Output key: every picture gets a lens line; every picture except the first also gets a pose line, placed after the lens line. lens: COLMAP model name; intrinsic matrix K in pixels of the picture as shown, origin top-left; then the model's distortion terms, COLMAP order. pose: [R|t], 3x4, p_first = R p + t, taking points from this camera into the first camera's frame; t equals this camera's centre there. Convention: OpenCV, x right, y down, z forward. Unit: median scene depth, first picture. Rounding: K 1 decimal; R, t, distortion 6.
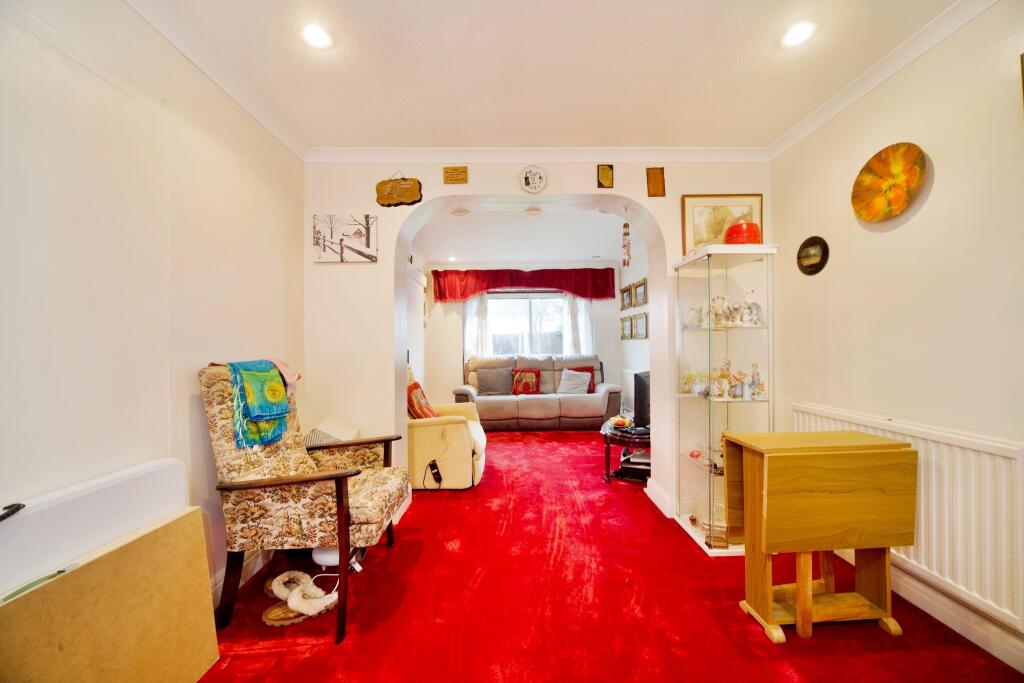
lens RADIAL K [[375.9, 0, 512.9], [0, 375.9, 344.3], [0, 0, 1]] dist [0.001881, 0.000356]
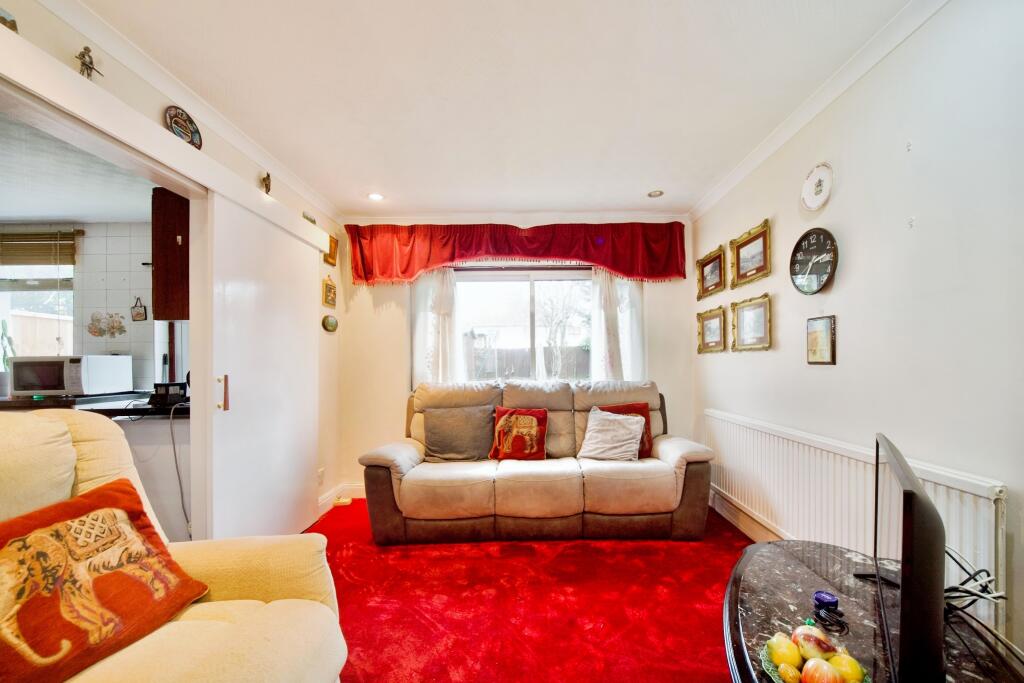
lens RADIAL K [[375.9, 0, 522.6], [0, 375.9, 366.9], [0, 0, 1]] dist [0.001881, 0.000356]
pose [[0.998917, 0.001110, -0.046524, 0.062281], [-0.000482, 0.999909, 0.013512, 0.000250], [0.046535, -0.013475, 0.998826, 0.466152]]
